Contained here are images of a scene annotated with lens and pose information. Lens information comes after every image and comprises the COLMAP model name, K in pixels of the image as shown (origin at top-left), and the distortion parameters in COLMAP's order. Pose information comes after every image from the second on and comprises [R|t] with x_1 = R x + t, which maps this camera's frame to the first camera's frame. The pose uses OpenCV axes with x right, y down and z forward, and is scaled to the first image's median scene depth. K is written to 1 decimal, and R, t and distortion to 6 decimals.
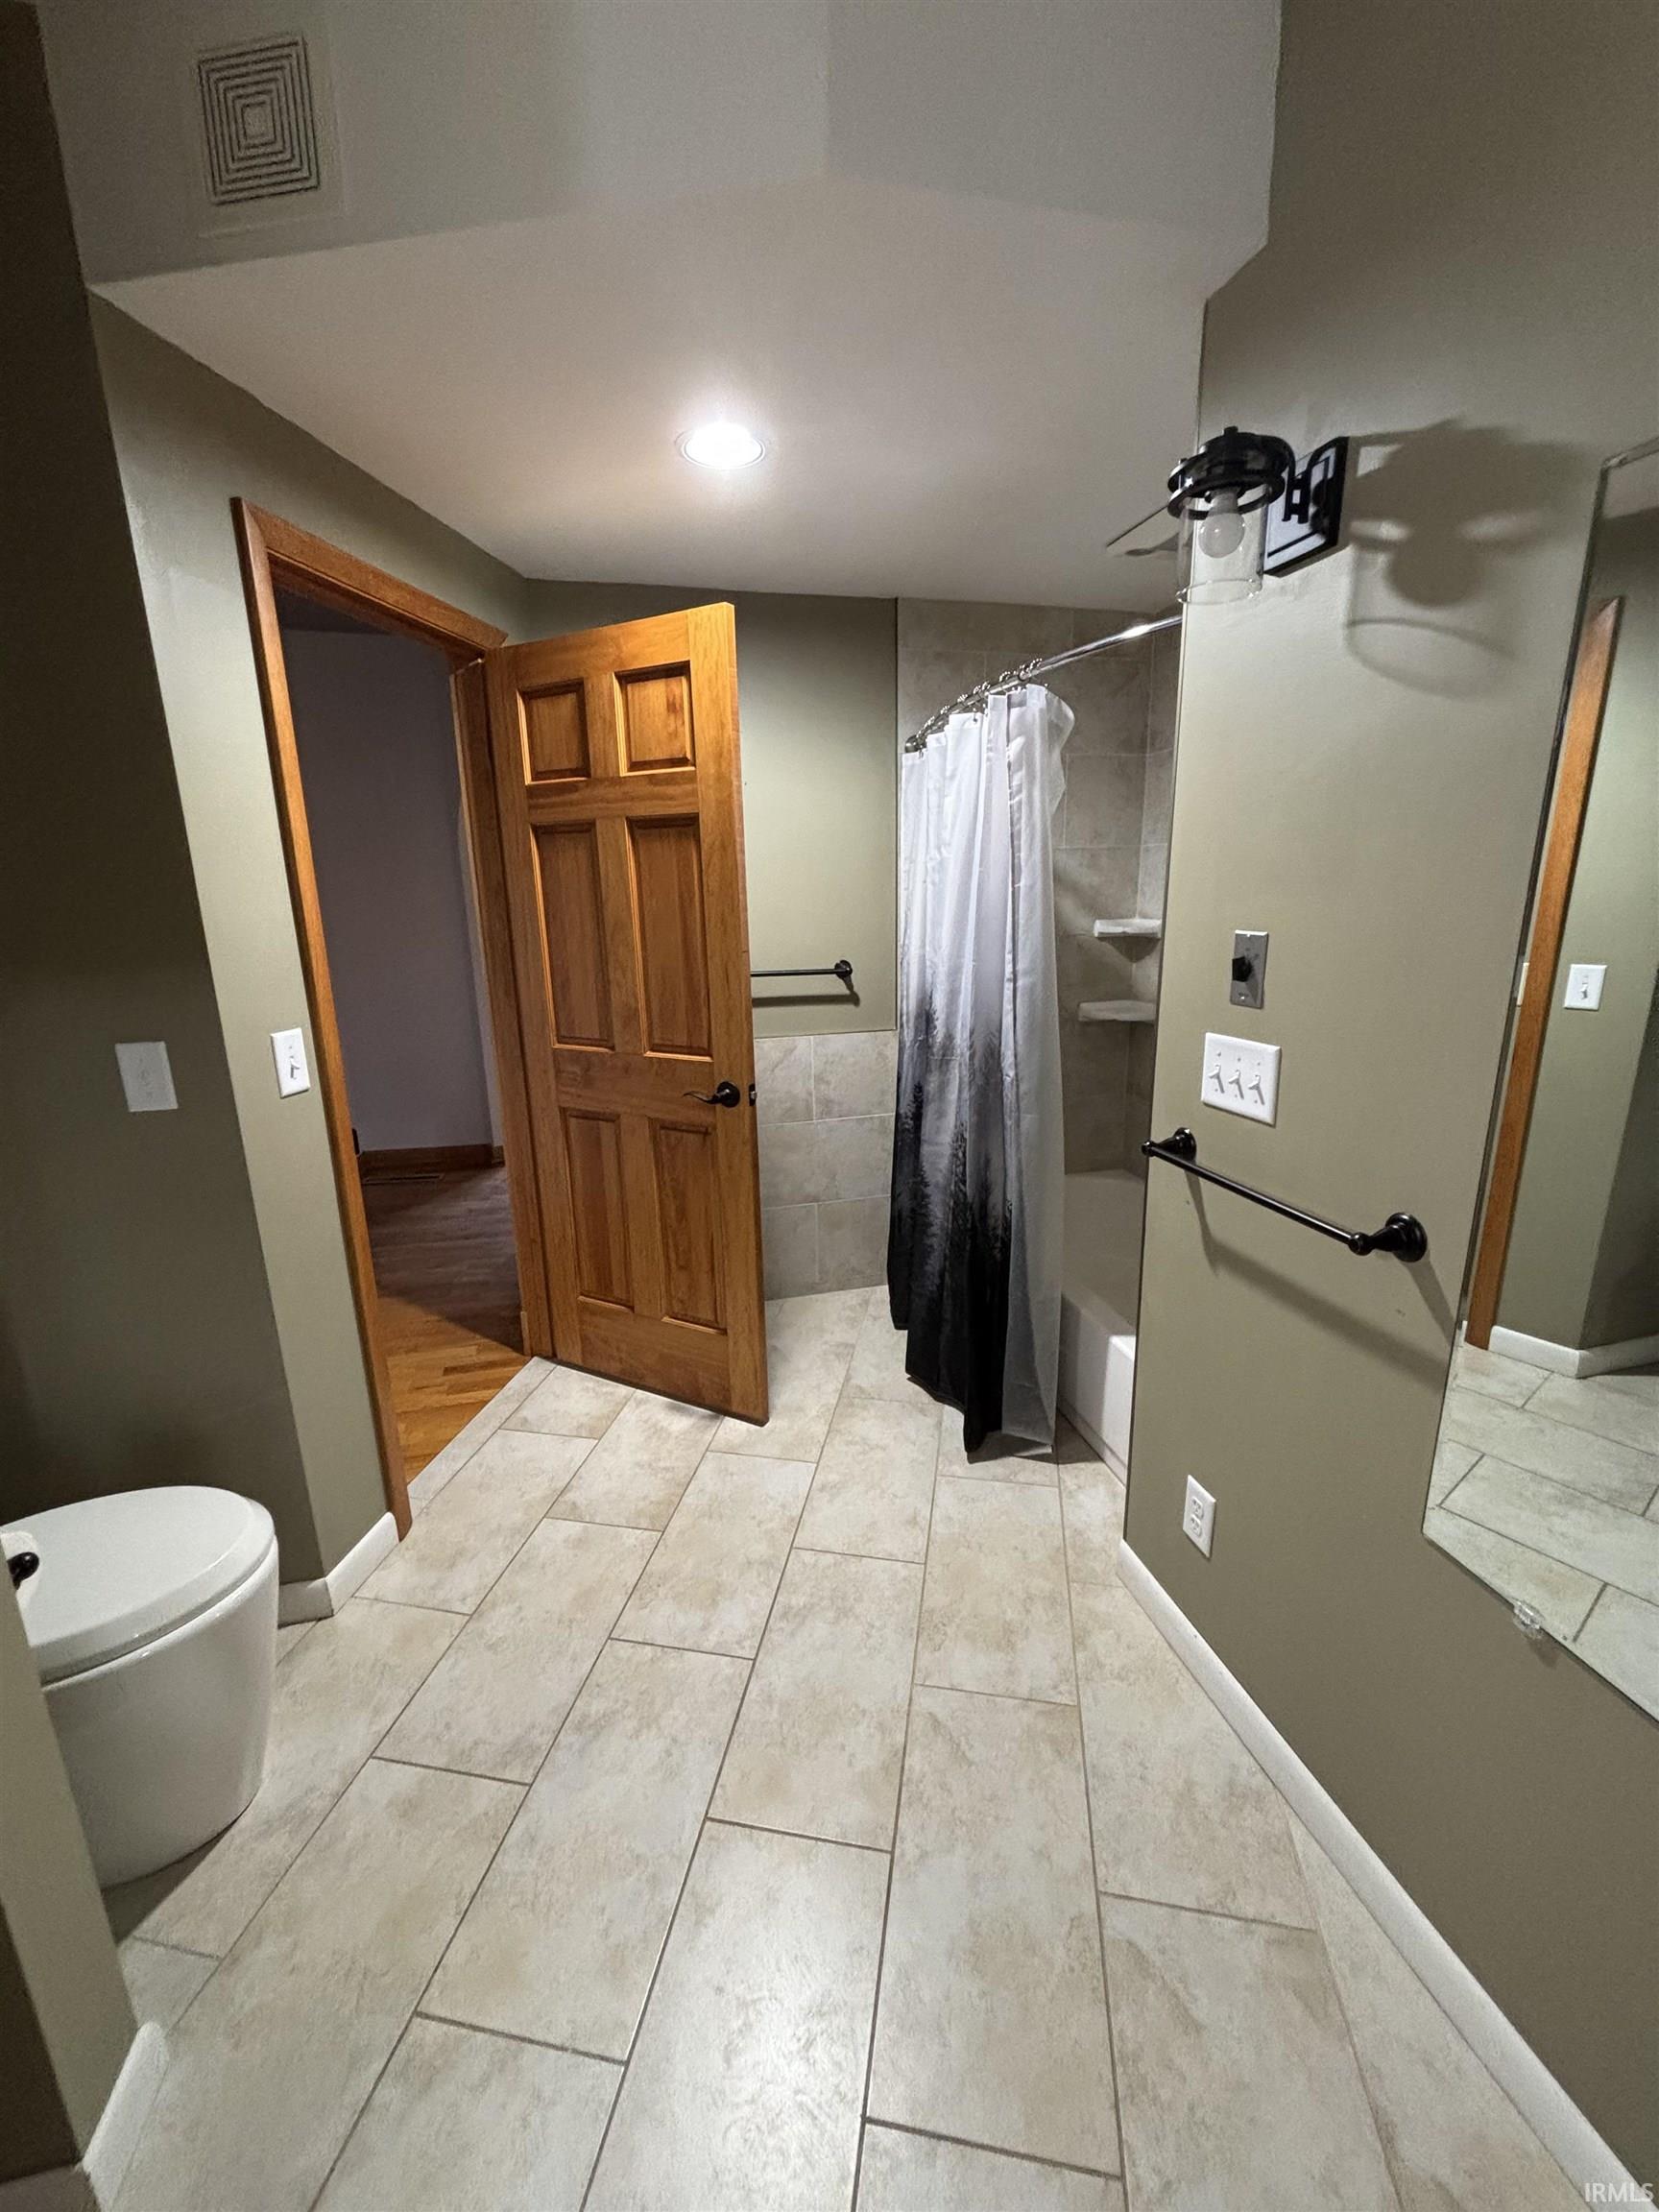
lens RADIAL K [[891.9, 0, 831.4], [0, 891.9, 1108.1], [0, 0, 1]] dist [0.001652, 0.000067]
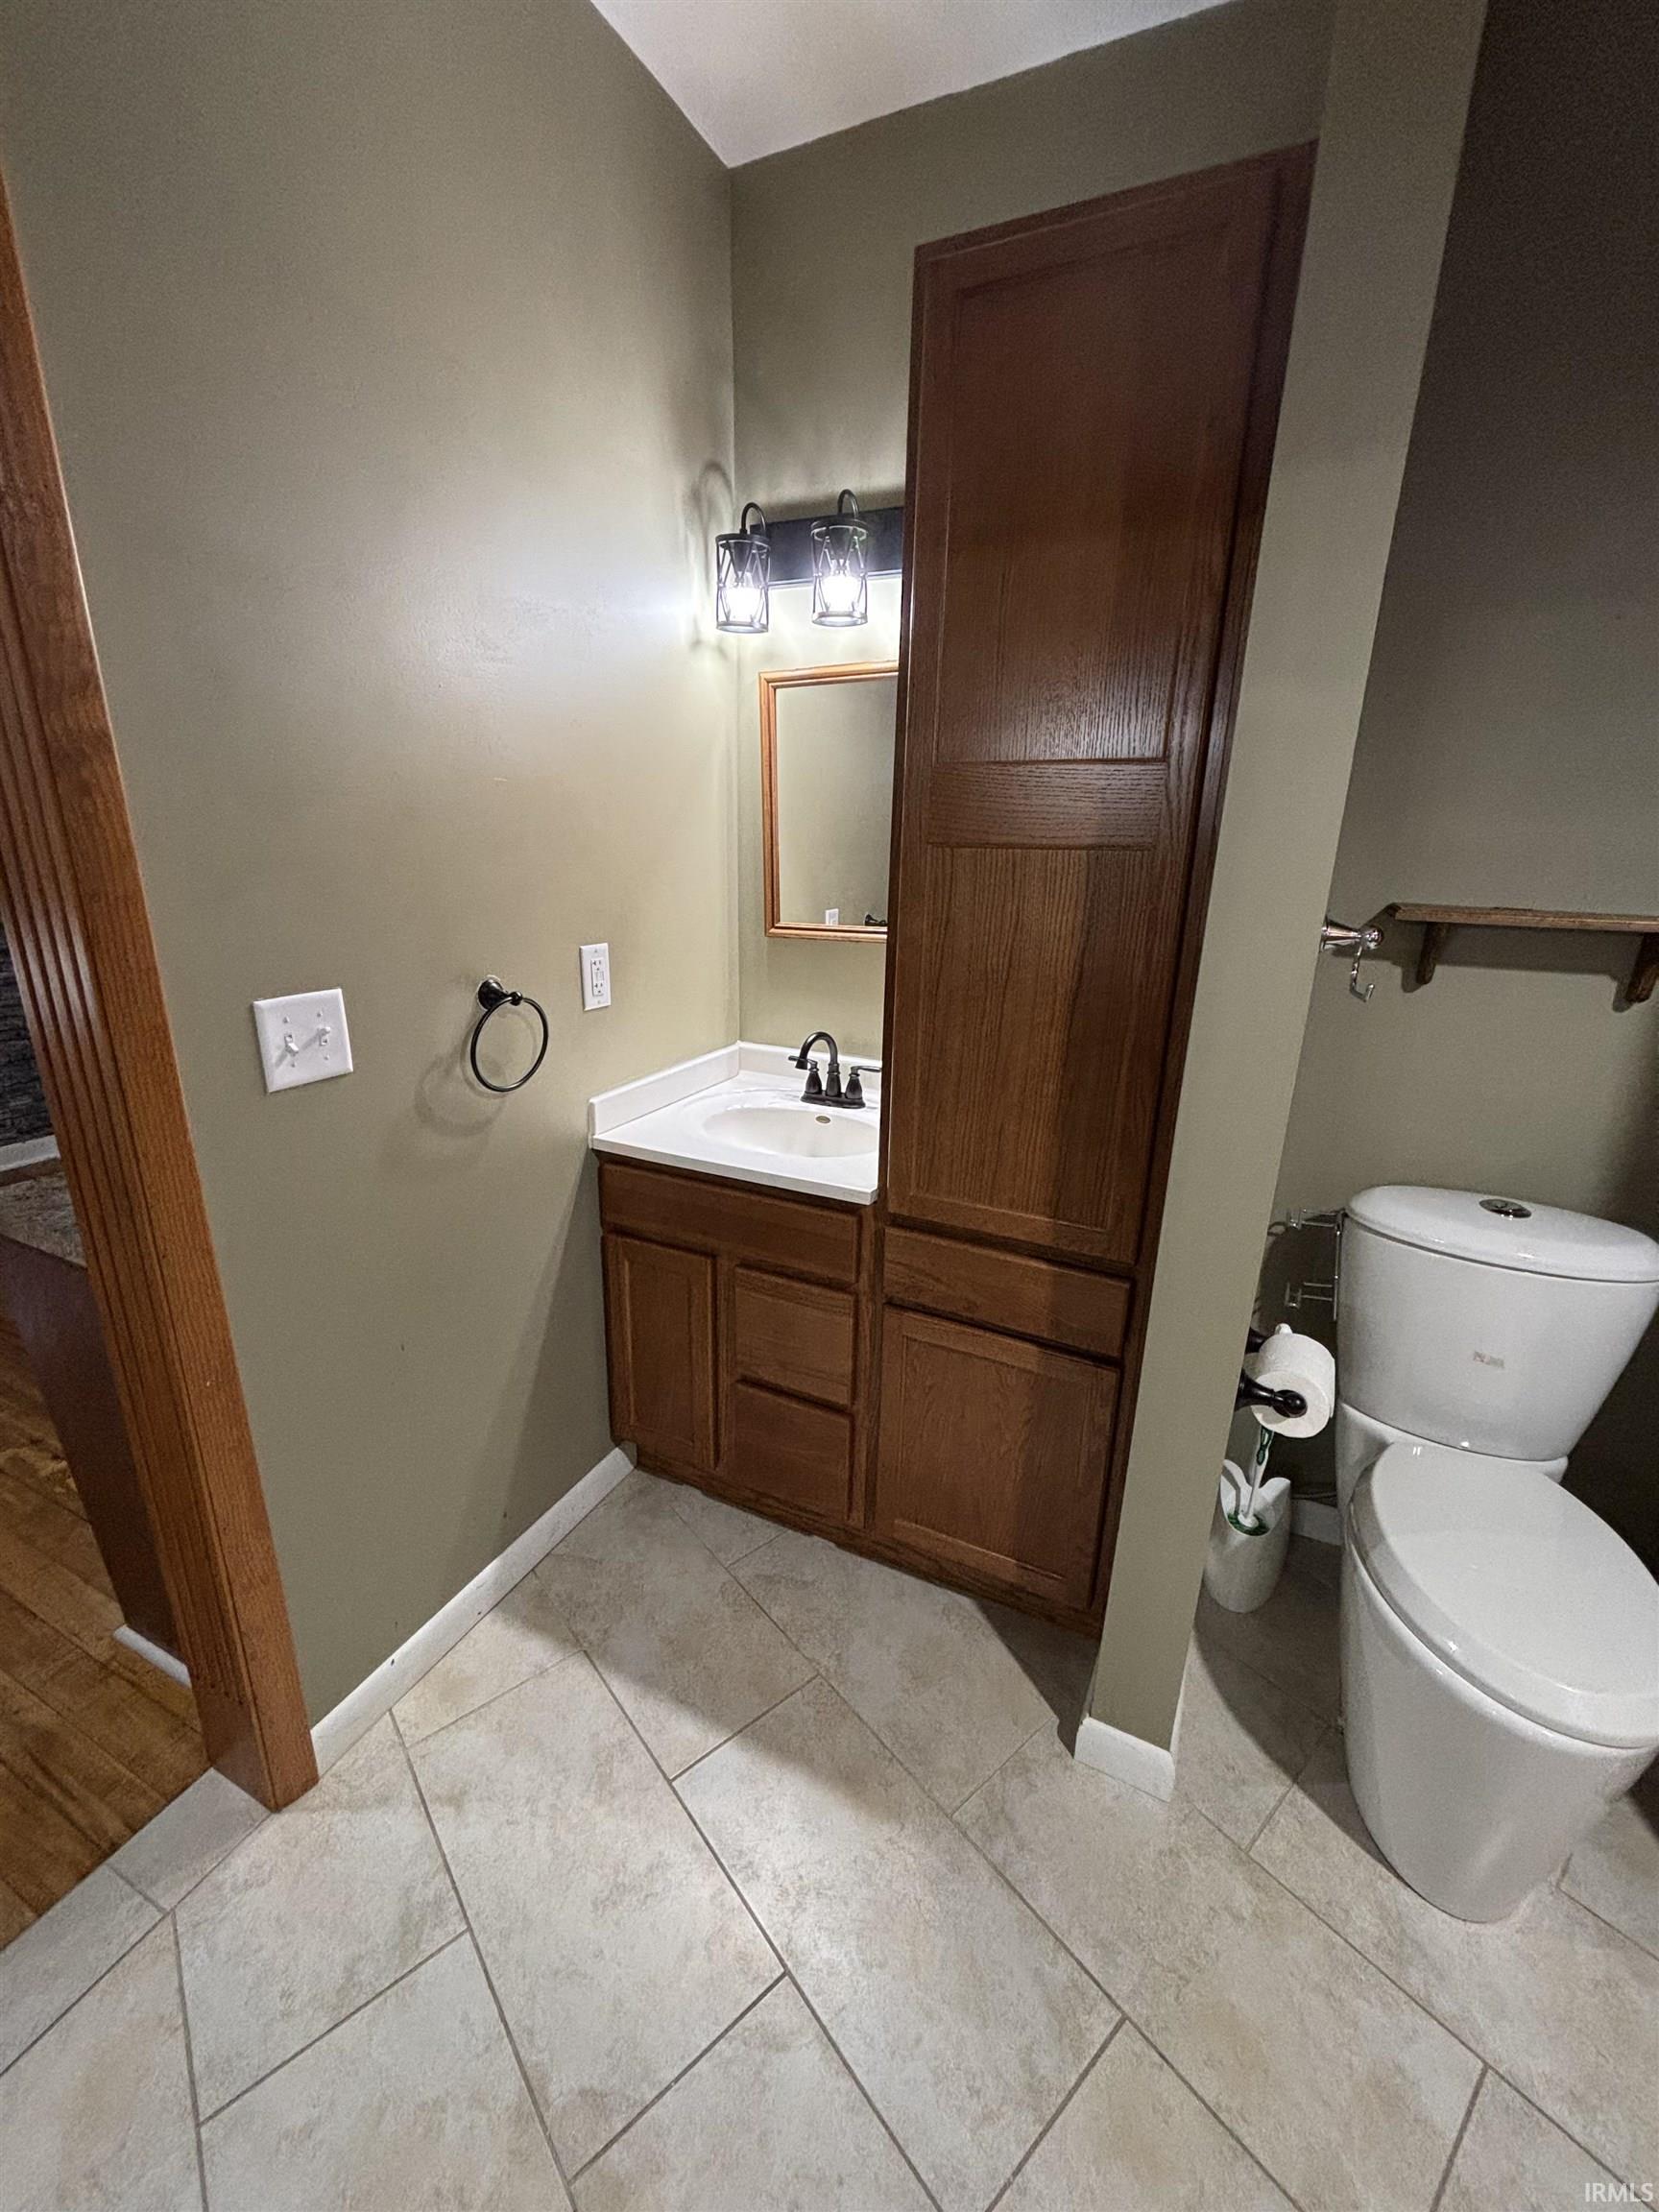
lens RADIAL K [[891.9, 0, 827.6], [0, 891.9, 1107.1], [0, 0, 1]] dist [0.001652, 0.000067]
pose [[-0.648263, 0.217107, -0.729808, 0.188438], [-0.195465, 0.878915, 0.435088, -0.156376], [0.735900, 0.424704, -0.527331, 0.745913]]
